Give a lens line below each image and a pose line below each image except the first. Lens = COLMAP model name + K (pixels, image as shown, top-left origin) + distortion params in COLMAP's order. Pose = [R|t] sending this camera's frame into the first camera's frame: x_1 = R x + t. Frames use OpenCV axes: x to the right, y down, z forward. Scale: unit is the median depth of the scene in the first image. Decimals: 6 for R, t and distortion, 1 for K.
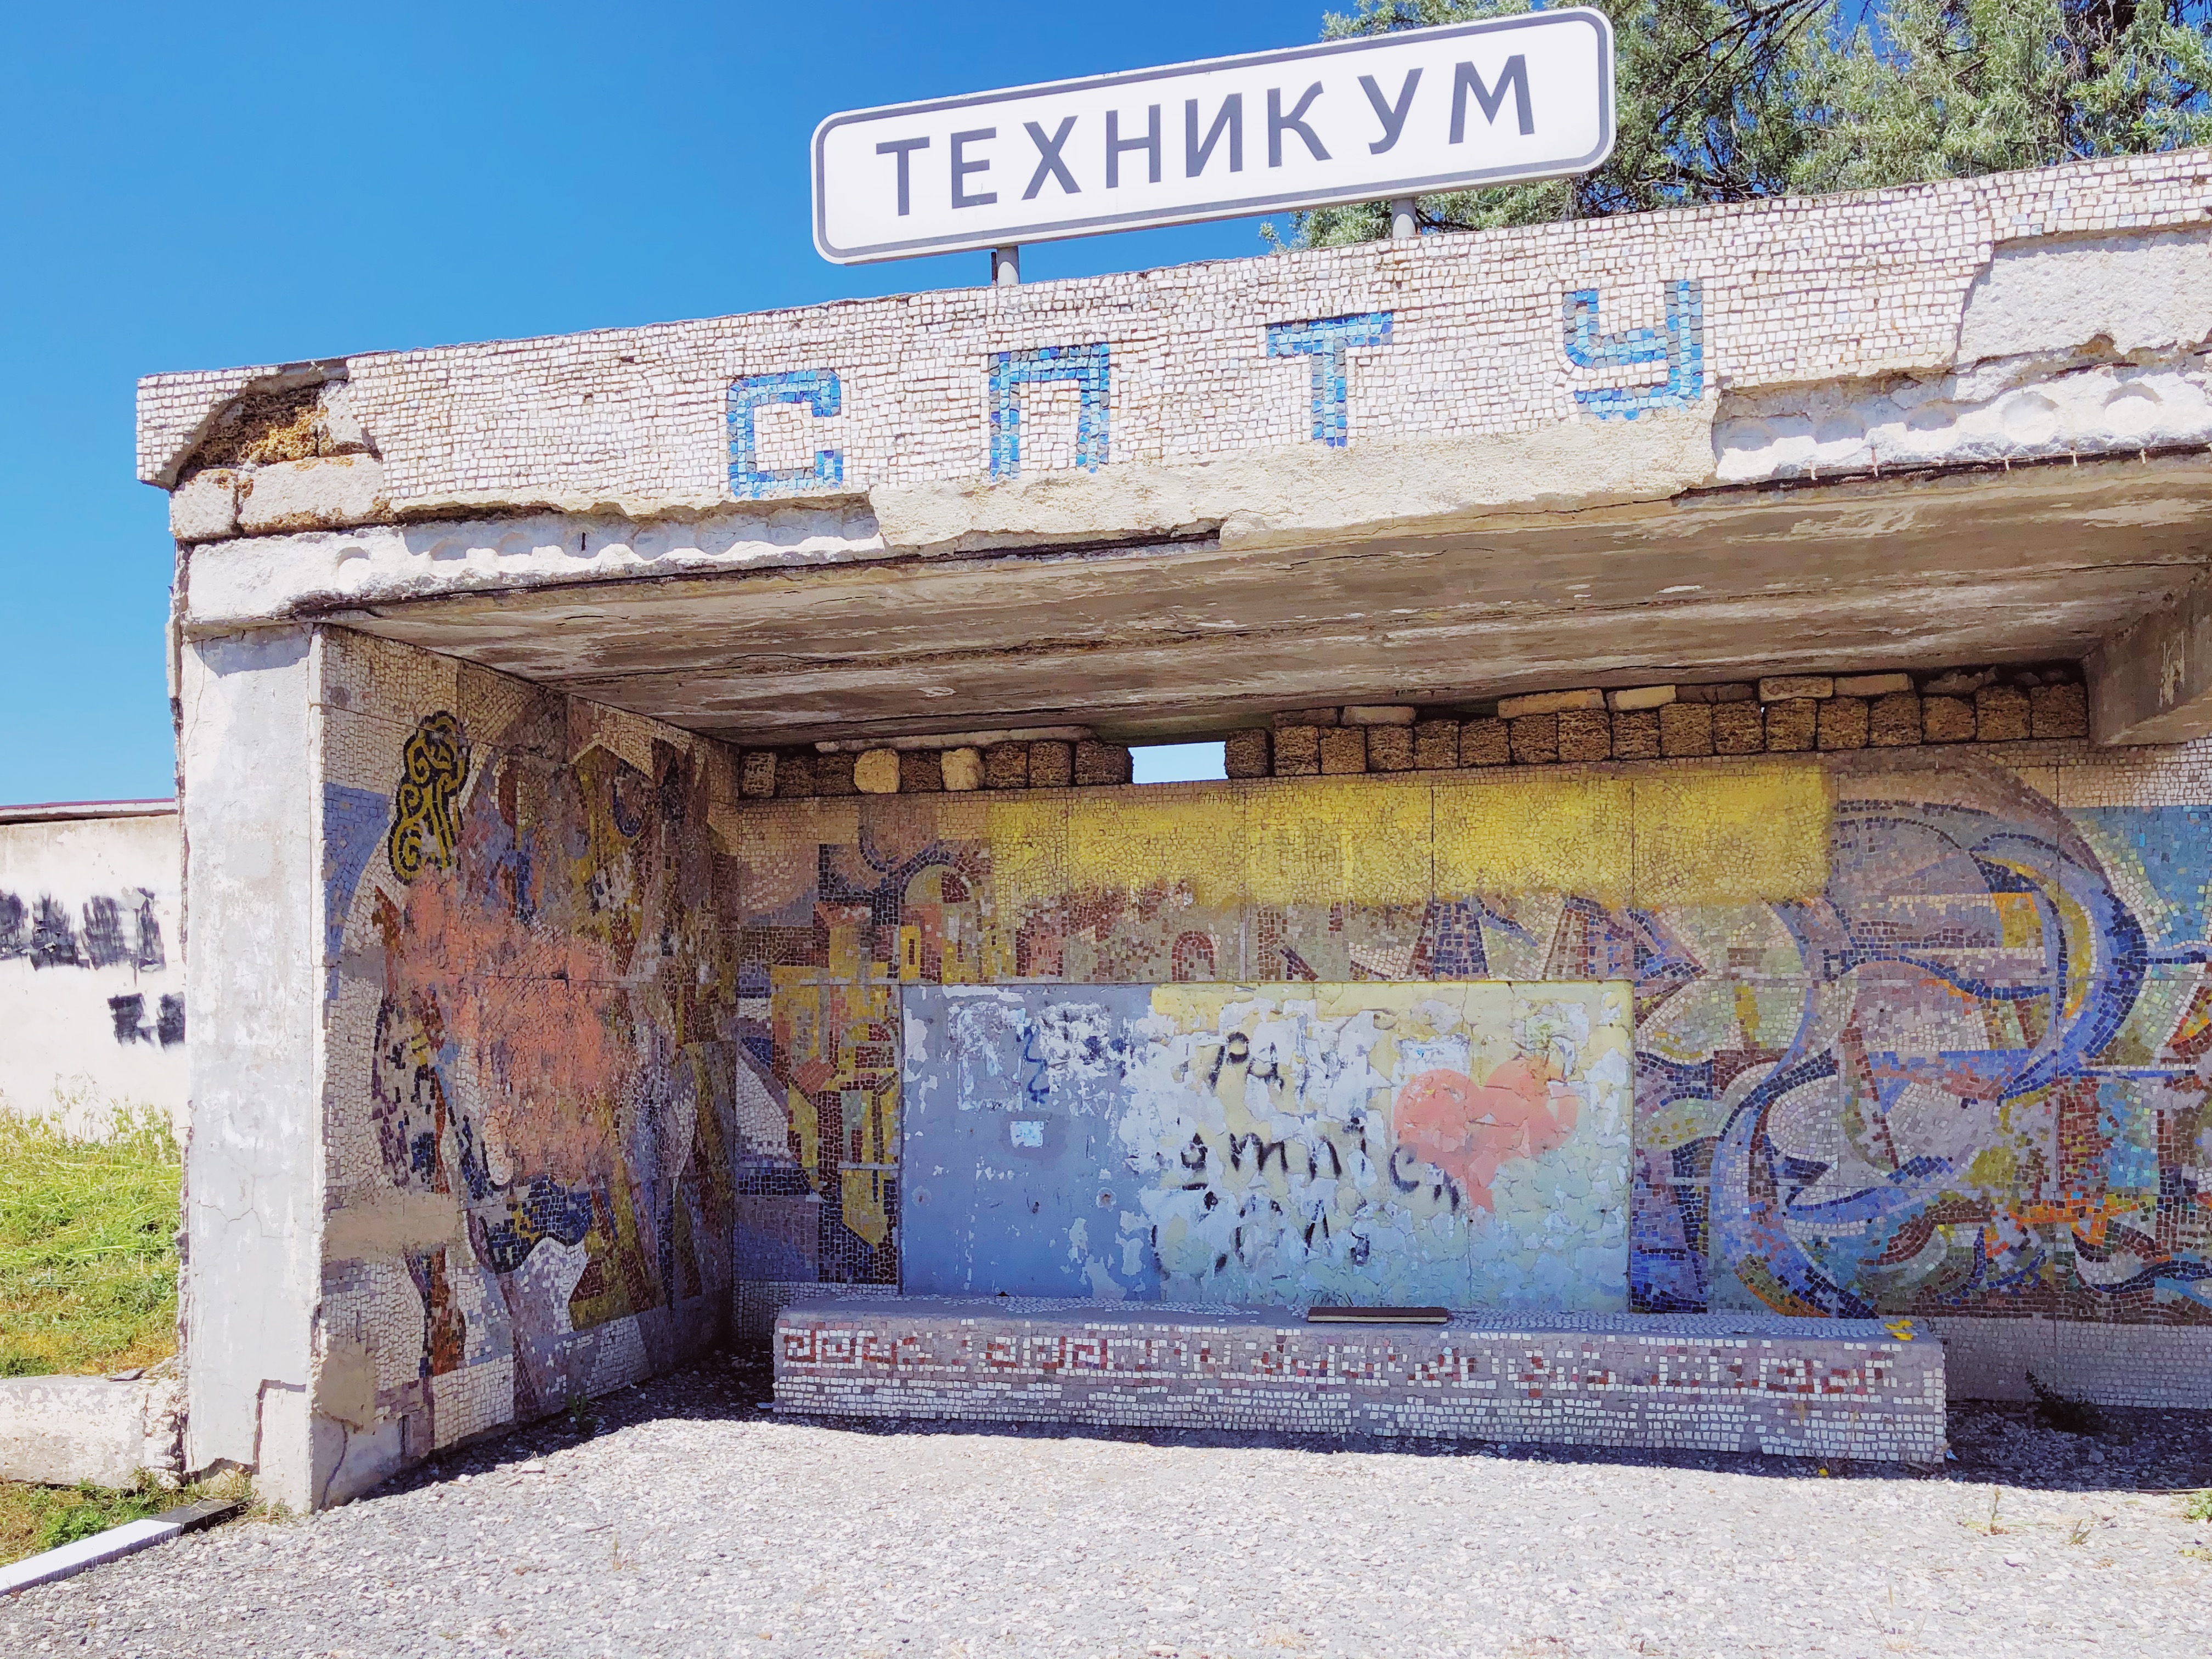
lens RADIAL K [[1922.9, 0, 1126.7], [0, 1922.9, 1006.3], [0, 0, 1]] dist [0.063126, -0.077954]
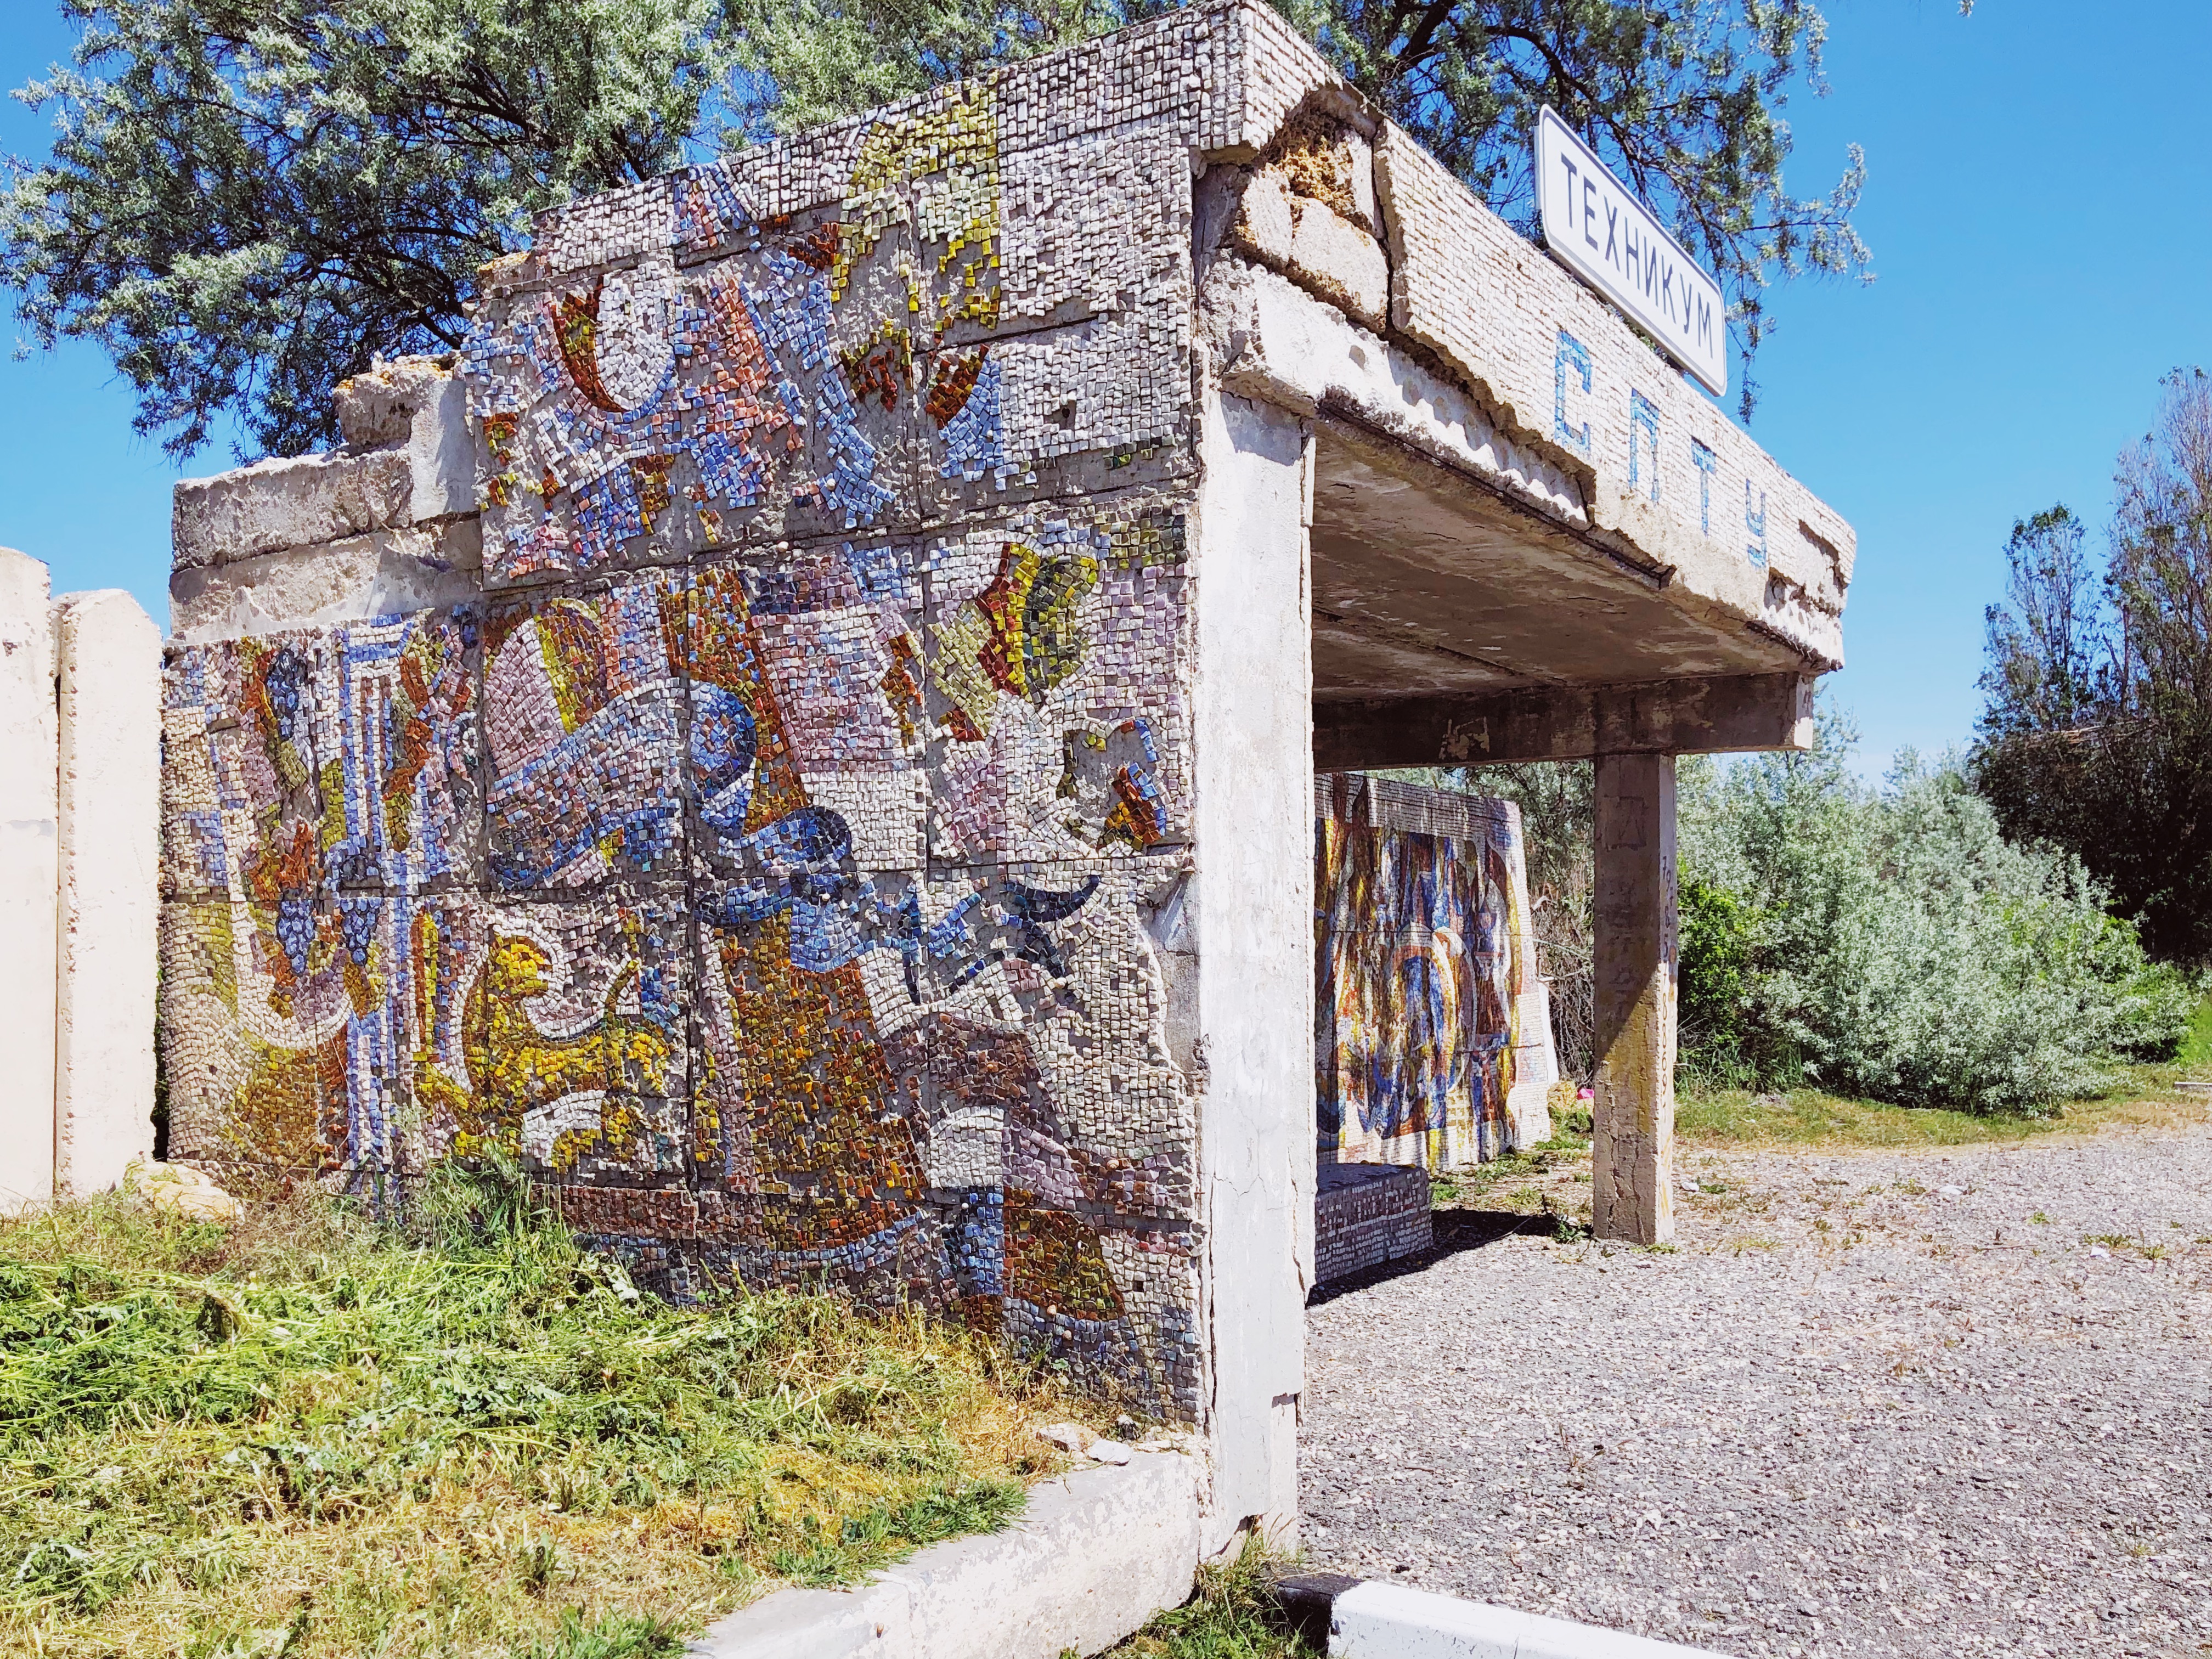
lens RADIAL K [[1971.4, 0, 1141.7], [0, 1971.4, 948.7], [0, 0, 1]] dist [0.103950, -0.086442]
pose [[0.284289, 0.013950, 0.958637, -1.070106], [-0.010161, 0.999882, -0.011537, 0.023232], [-0.958685, -0.006460, 0.284397, 0.743023]]
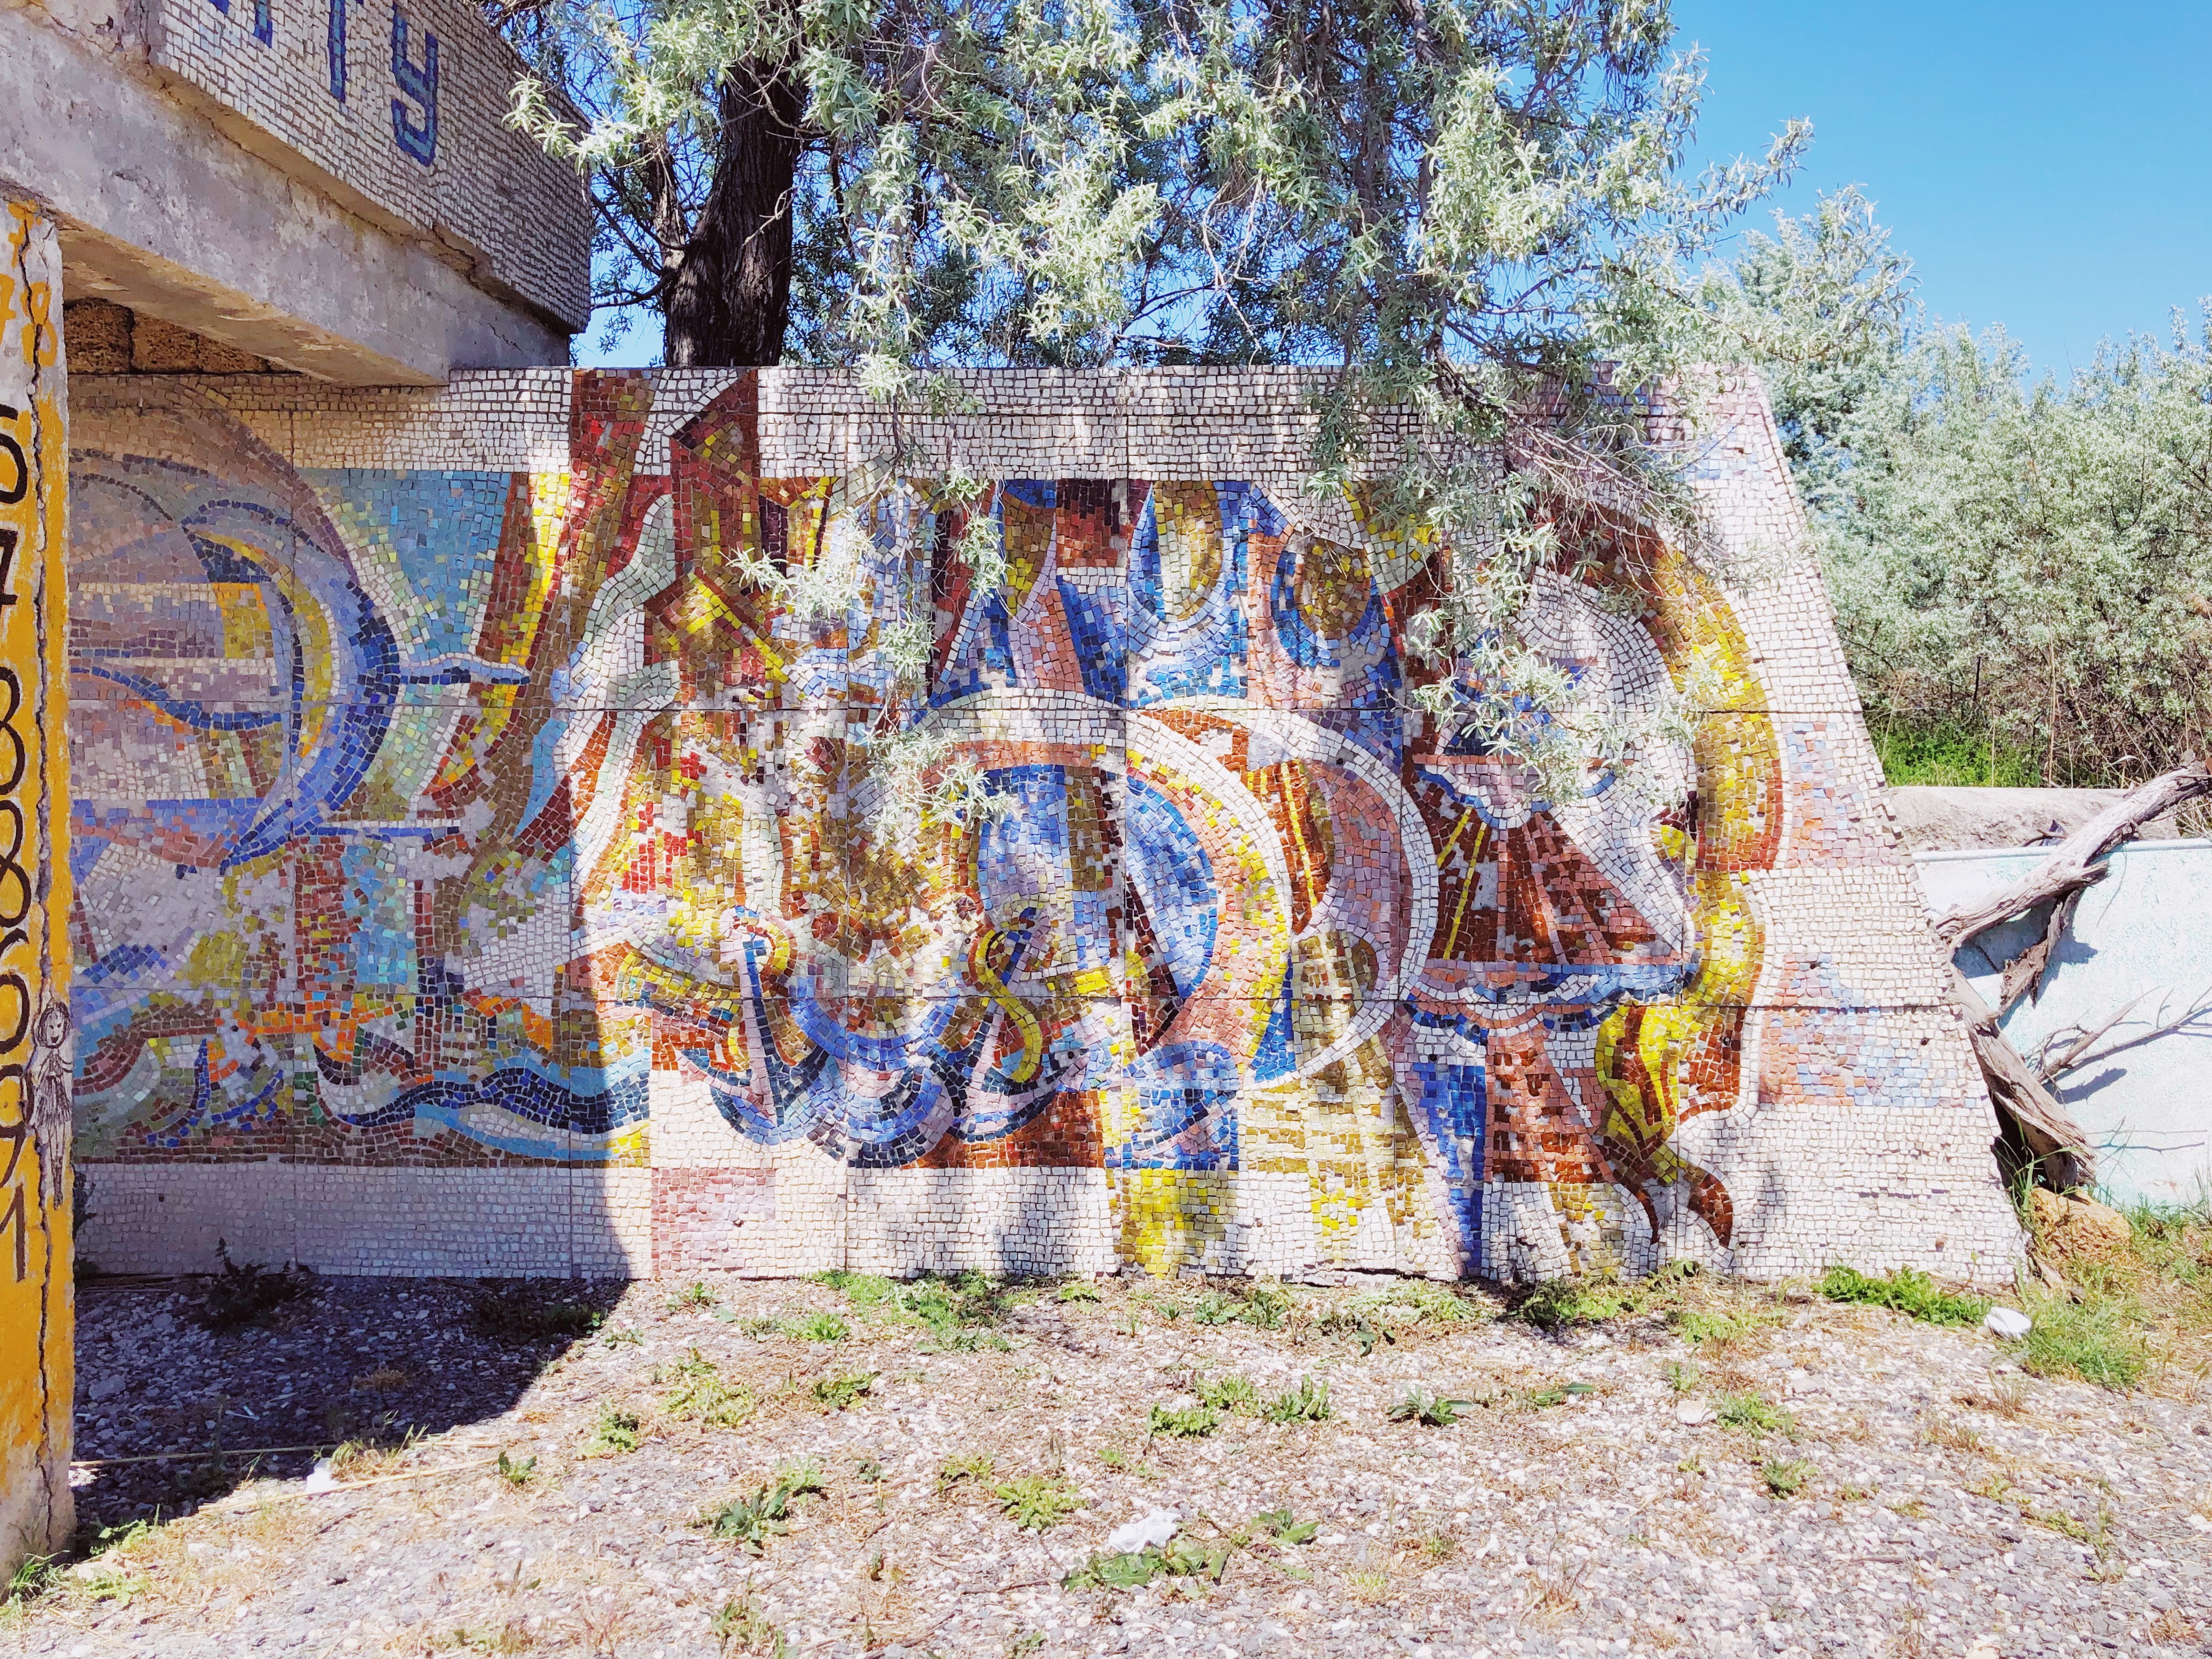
lens RADIAL K [[1922.9, 0, 1156.7], [0, 1922.9, 781.5], [0, 0, 1]] dist [0.063126, -0.077954]
pose [[0.976141, 0.007230, 0.217017, 0.702805], [-0.013283, 0.999562, 0.026447, -0.008776], [-0.216731, -0.028698, 0.975810, 0.234131]]
